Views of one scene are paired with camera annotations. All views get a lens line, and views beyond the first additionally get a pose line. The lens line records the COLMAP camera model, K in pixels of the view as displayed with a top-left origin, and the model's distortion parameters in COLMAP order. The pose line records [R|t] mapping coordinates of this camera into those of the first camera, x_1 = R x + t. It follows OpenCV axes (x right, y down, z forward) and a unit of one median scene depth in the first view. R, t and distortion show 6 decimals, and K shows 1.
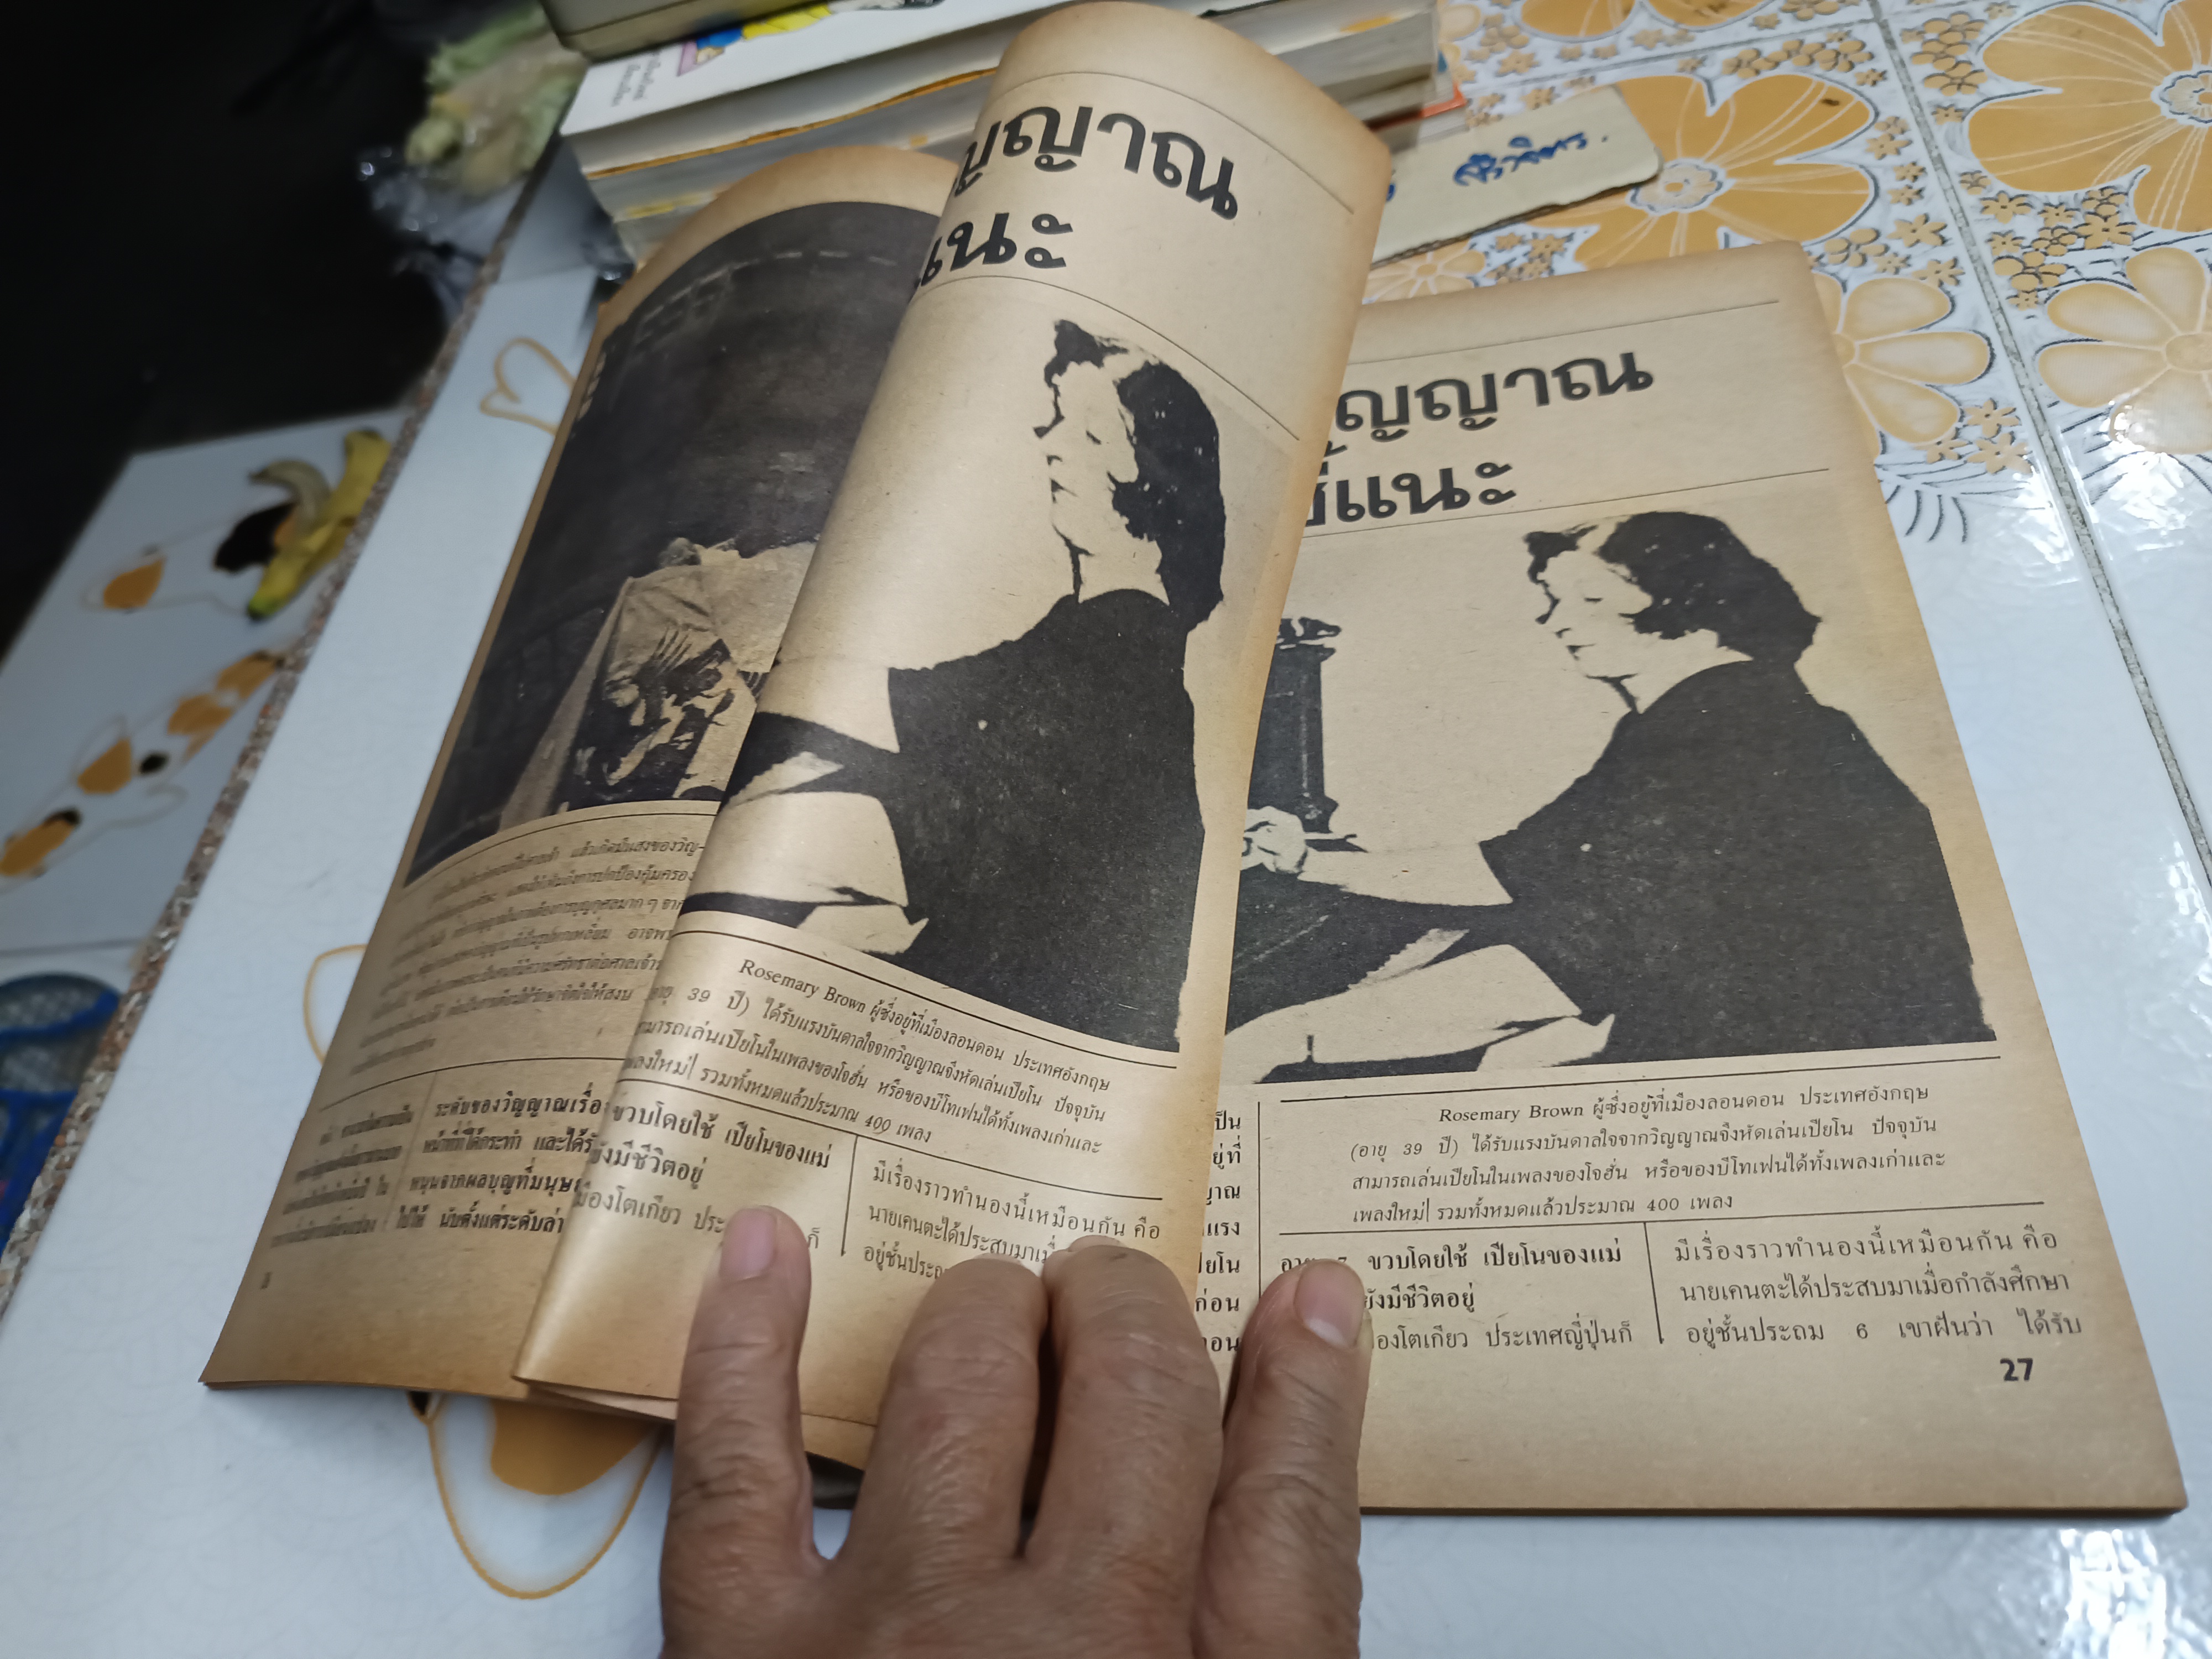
lens RADIAL K [[1543.8, 0, 1117.1], [0, 1543.8, 830.8], [0, 0, 1]] dist [-0.034338, 0.013392]
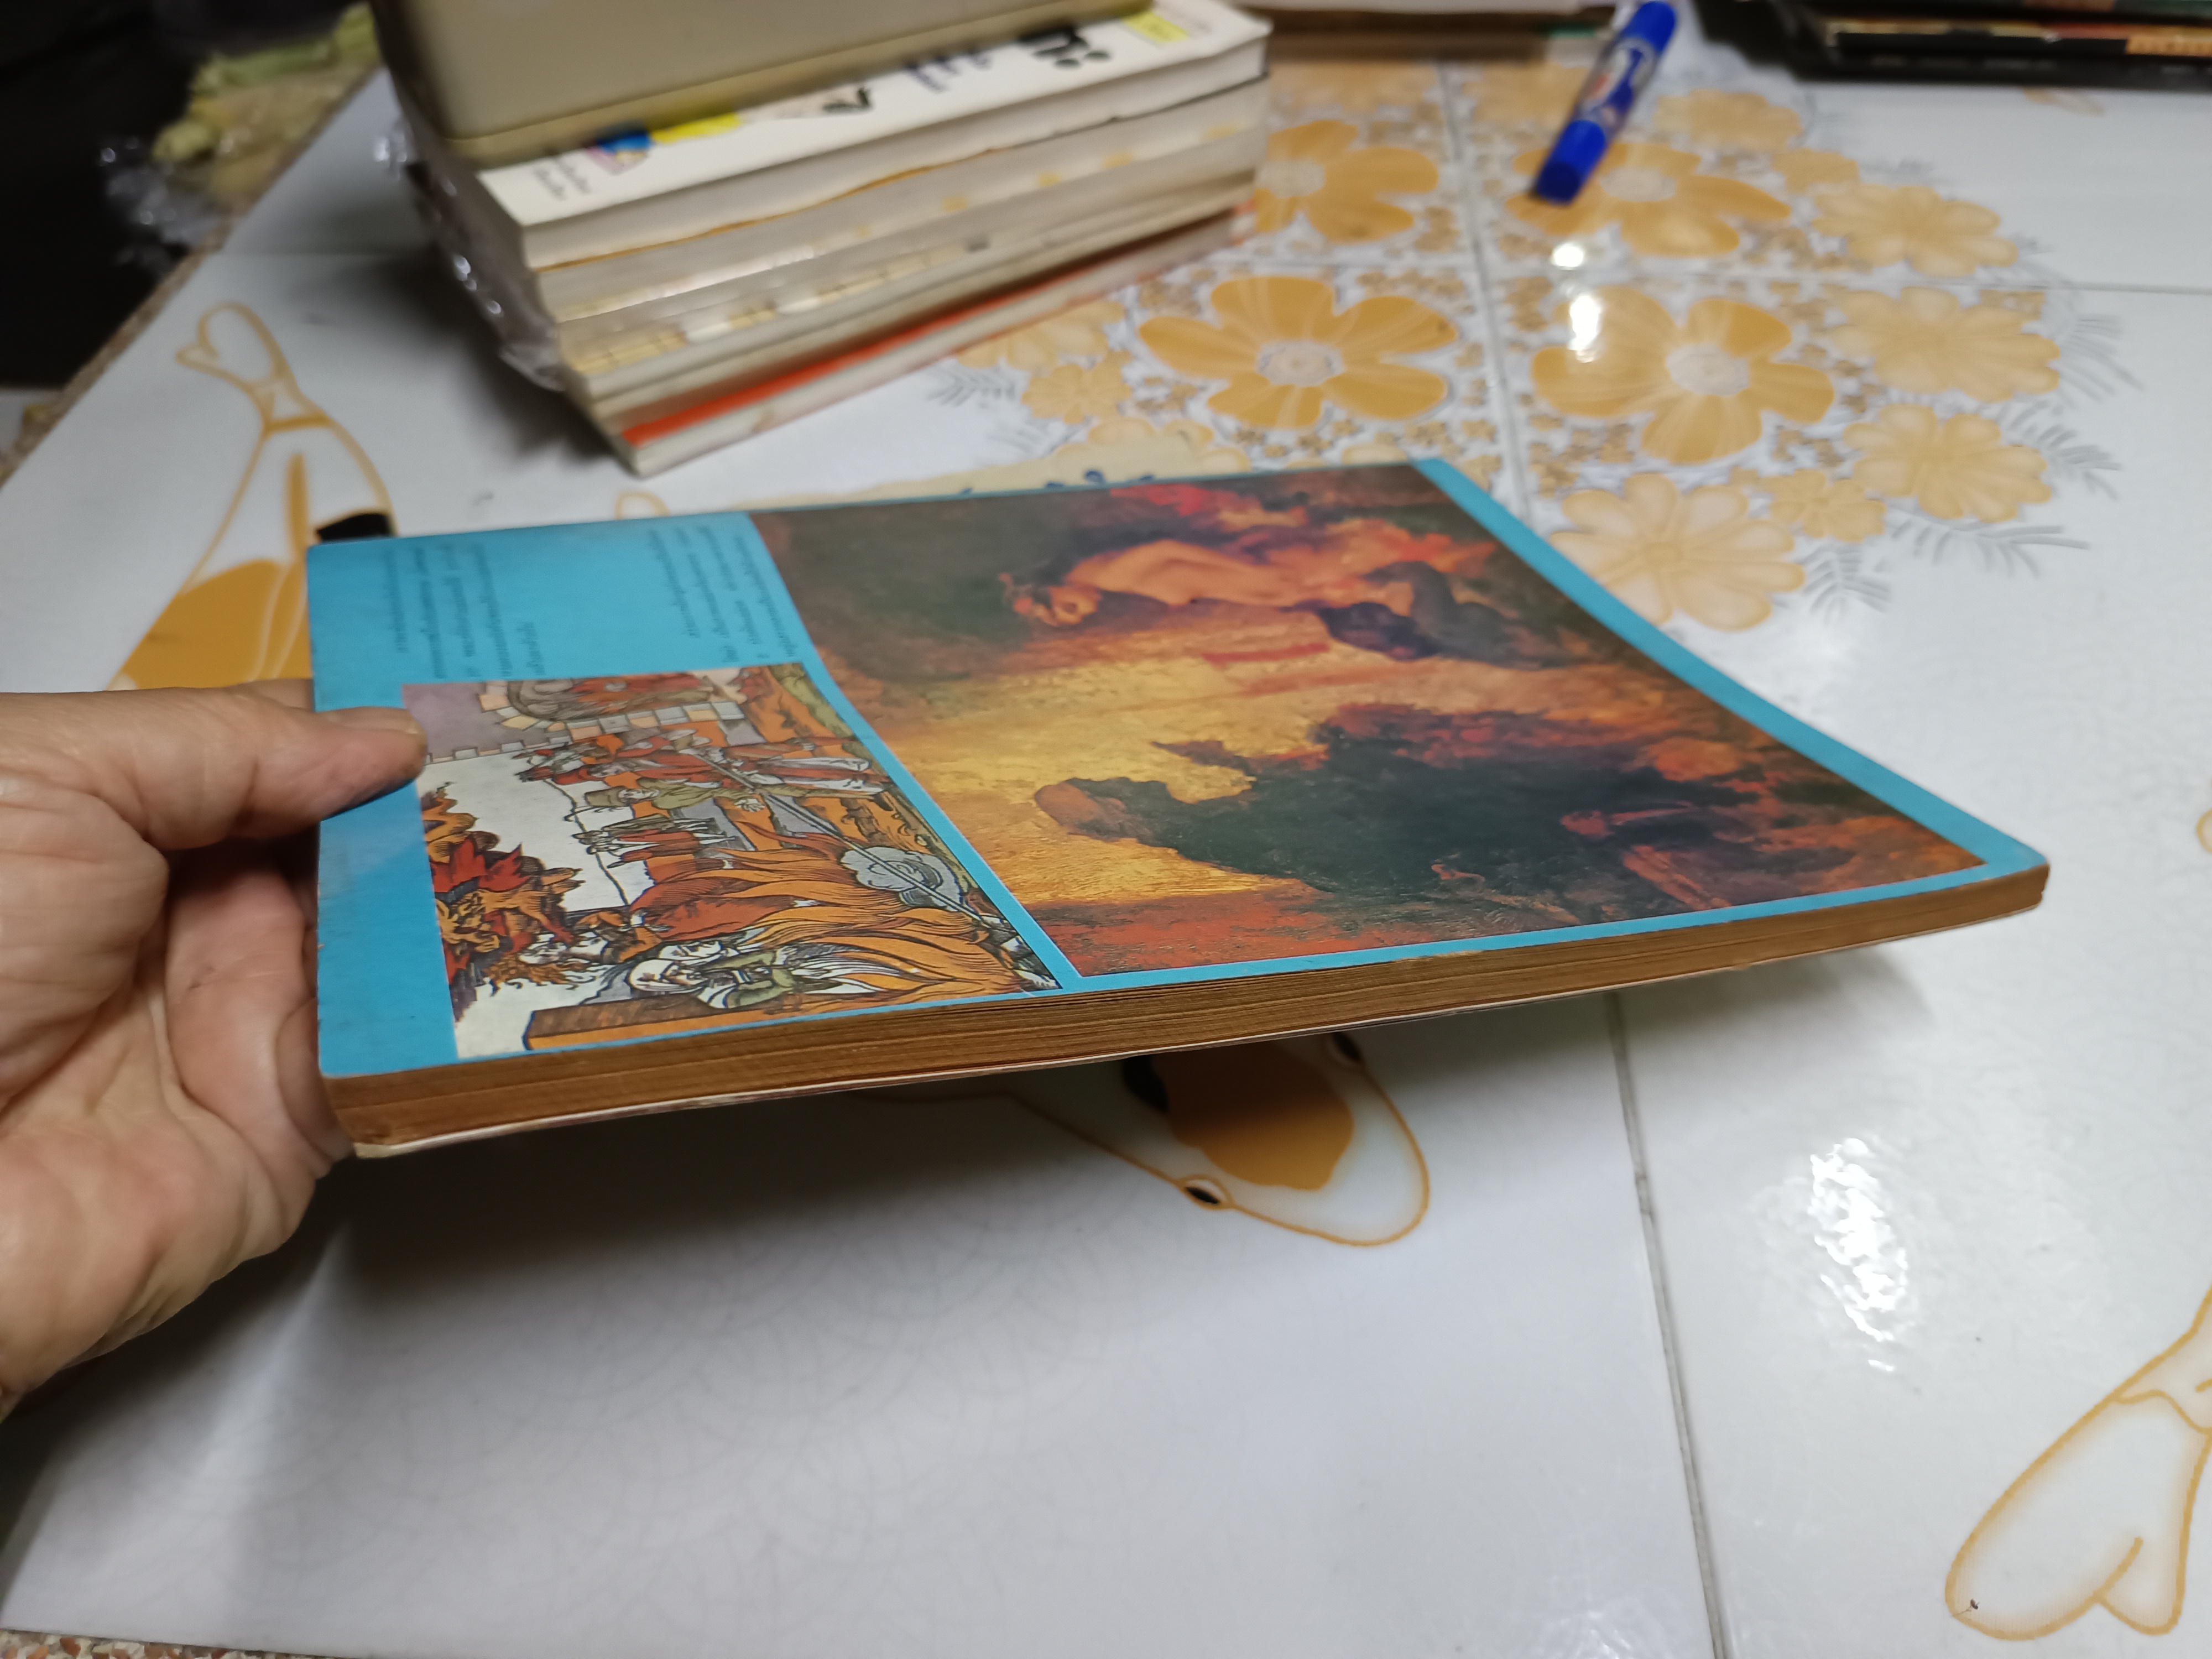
lens RADIAL K [[1543.8, 0, 1104.7], [0, 1543.8, 852.3], [0, 0, 1]] dist [-0.034338, 0.013392]
pose [[0.973895, 0.143399, 0.175967, 0.065424], [-0.125237, 0.985970, -0.110358, 0.097772], [-0.189323, 0.085439, 0.978191, -0.096241]]
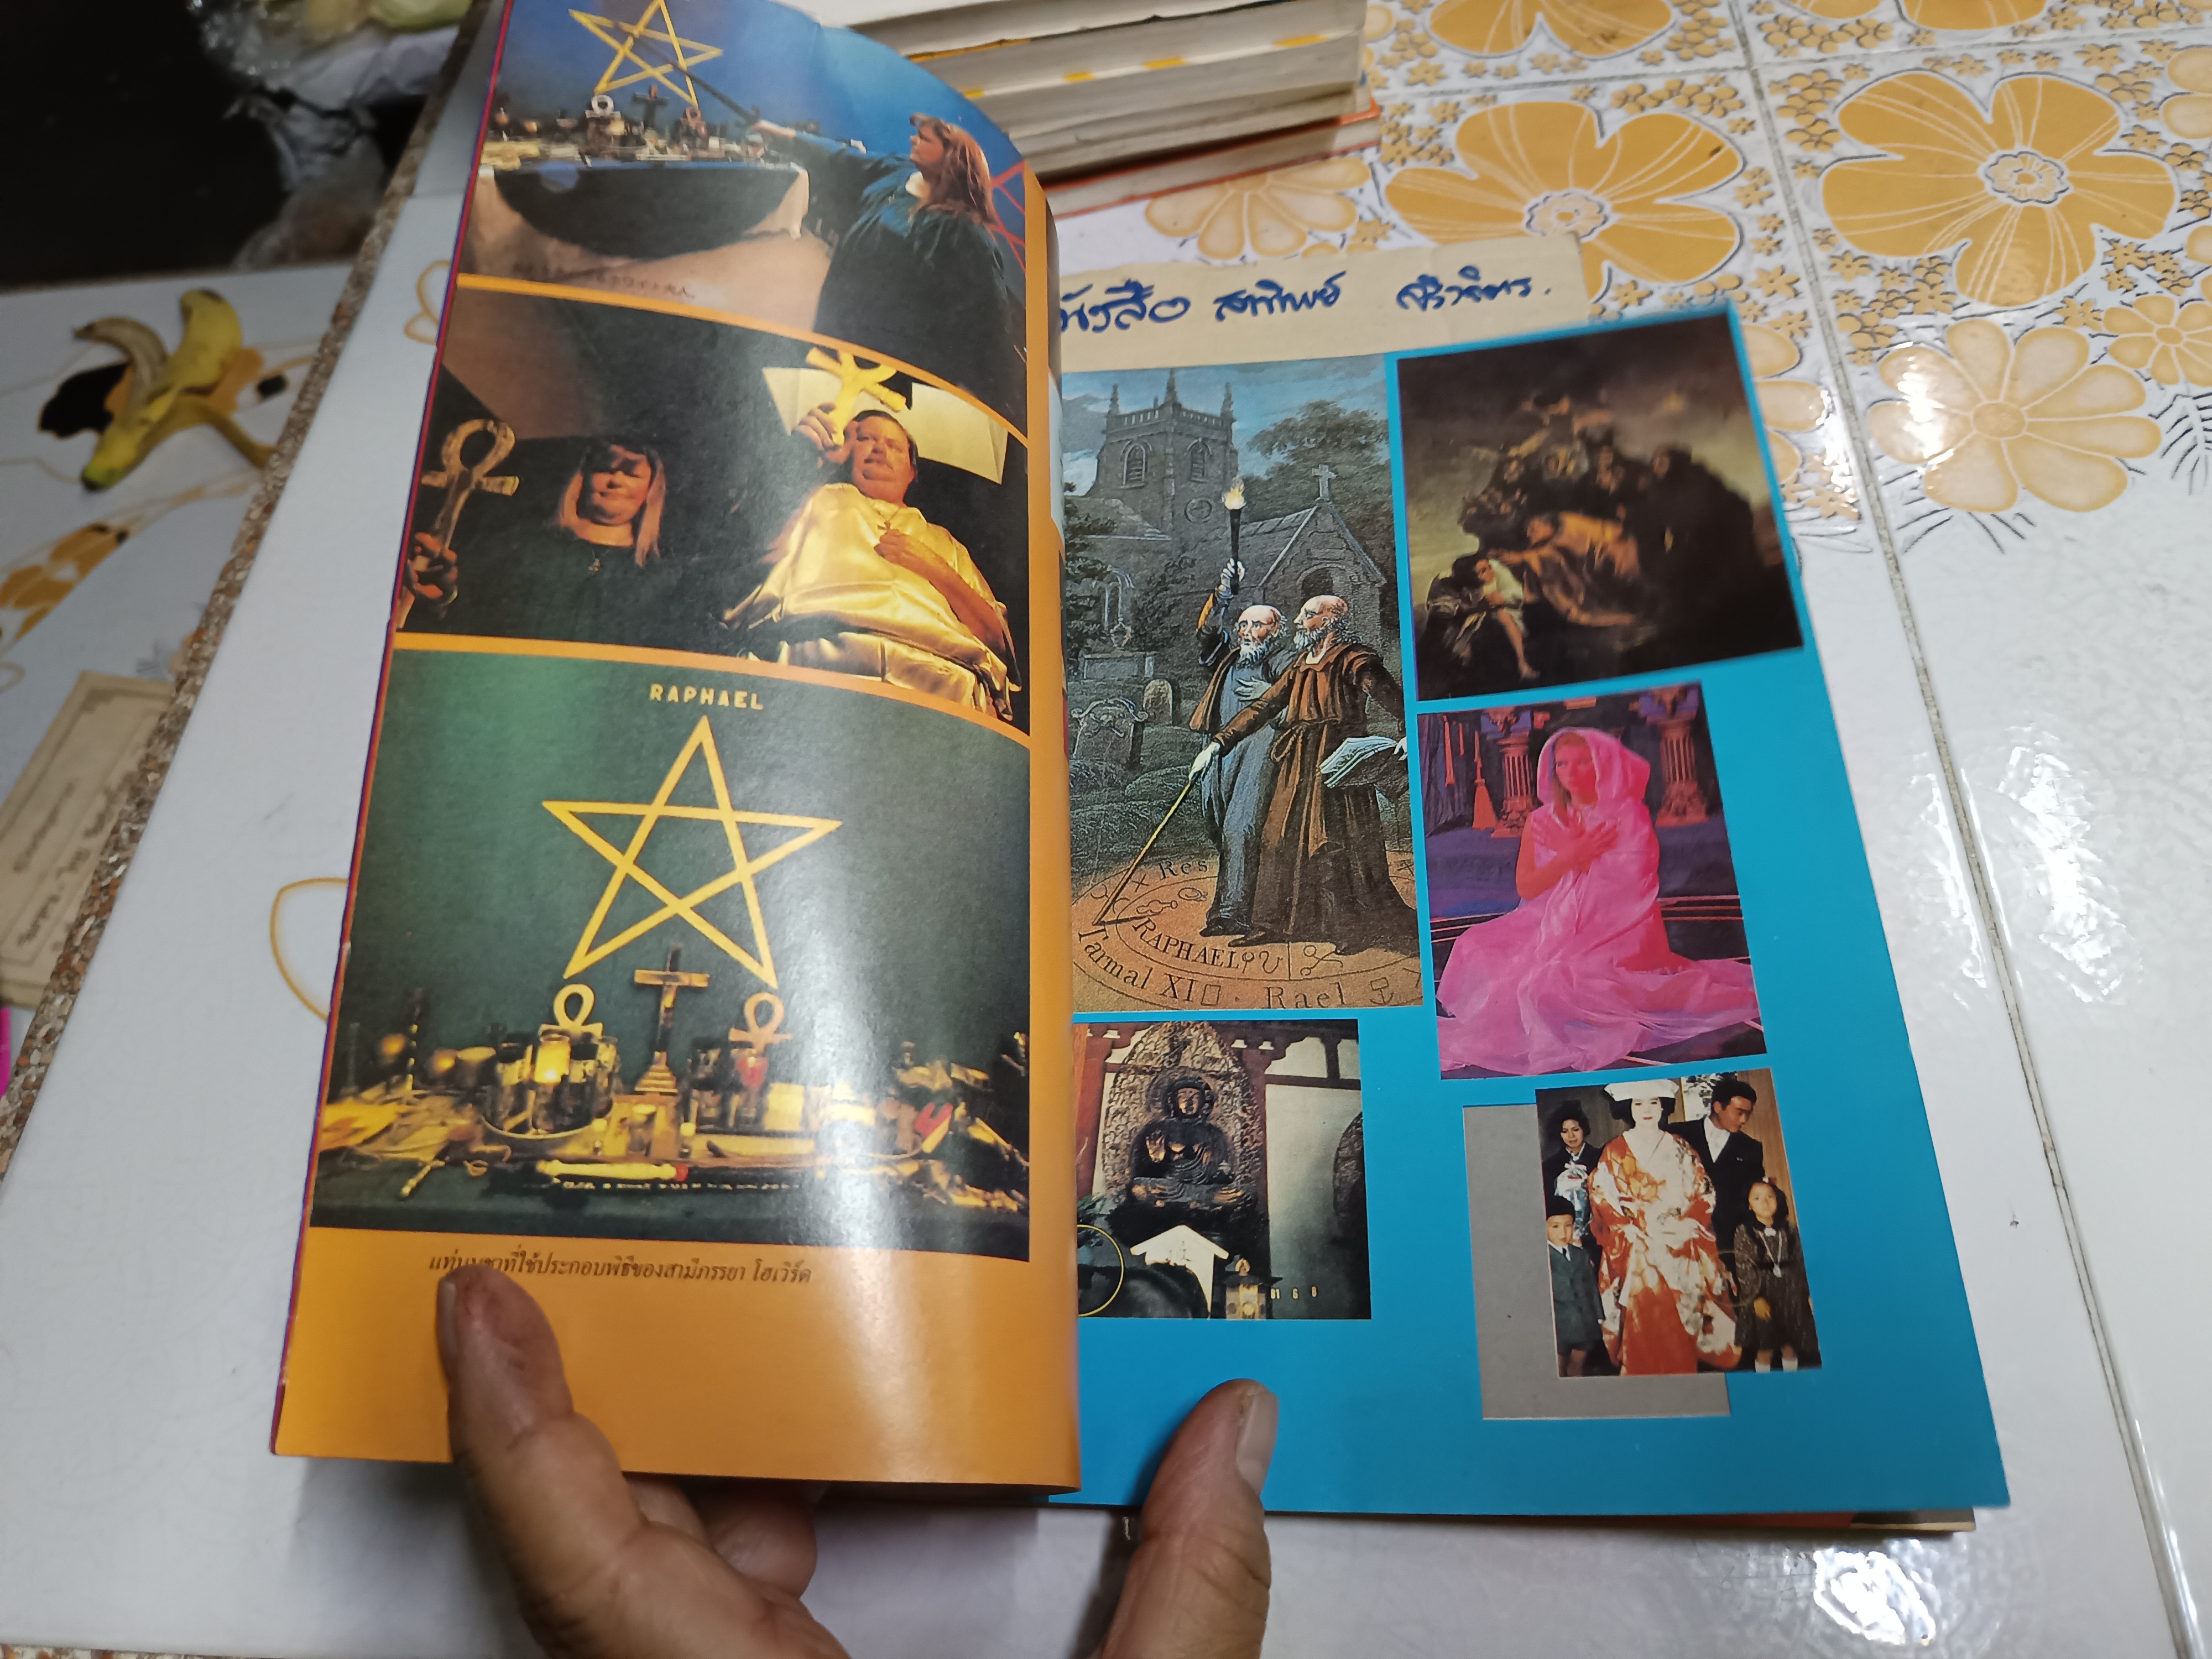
lens RADIAL K [[1543.8, 0, 1104.6], [0, 1543.8, 818.3], [0, 0, 1]] dist [-0.034338, 0.013392]
pose [[0.993210, 0.029092, 0.112635, -0.074281], [-0.037247, 0.996781, 0.070989, -0.054729], [-0.110207, -0.074703, 0.991097, -0.085086]]
